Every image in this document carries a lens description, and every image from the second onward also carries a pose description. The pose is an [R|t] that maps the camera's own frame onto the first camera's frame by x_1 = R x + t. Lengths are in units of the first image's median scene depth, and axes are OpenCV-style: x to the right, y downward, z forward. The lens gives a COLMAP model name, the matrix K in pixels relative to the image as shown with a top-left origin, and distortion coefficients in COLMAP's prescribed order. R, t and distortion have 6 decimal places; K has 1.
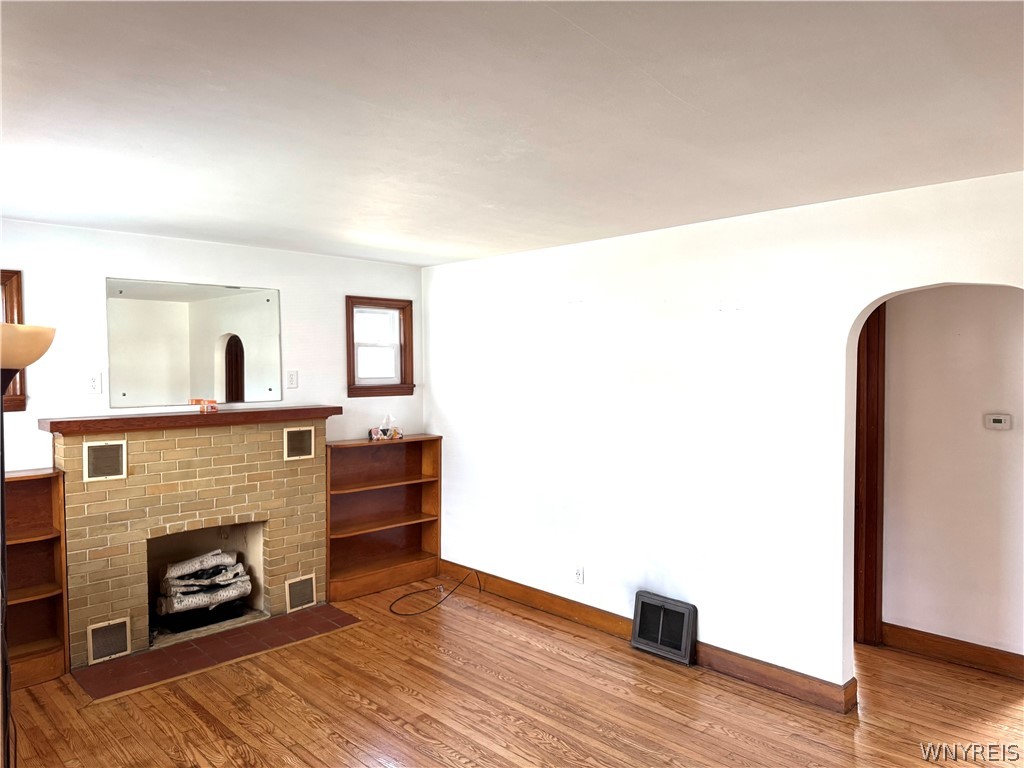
lens RADIAL K [[723.0, 0, 512.0], [0, 723.0, 384.0], [0, 0, 1]] dist [0.072808, -0.104188]
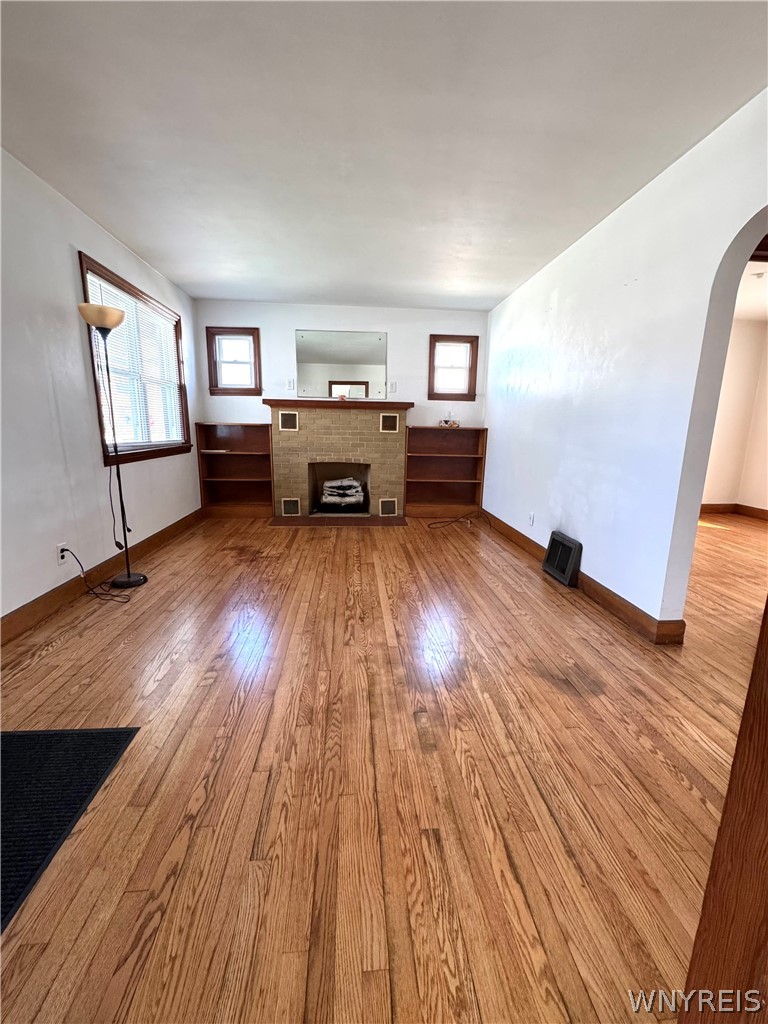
lens RADIAL K [[423.4, 0, 384.0], [0, 423.4, 512.0], [0, 0, 1]] dist [0.000046, -0.000015]
pose [[0.768575, 0.145375, -0.623024, 0.384470], [-0.041433, 0.983106, 0.178283, 0.117308], [0.638417, -0.111210, 0.761614, 0.203315]]
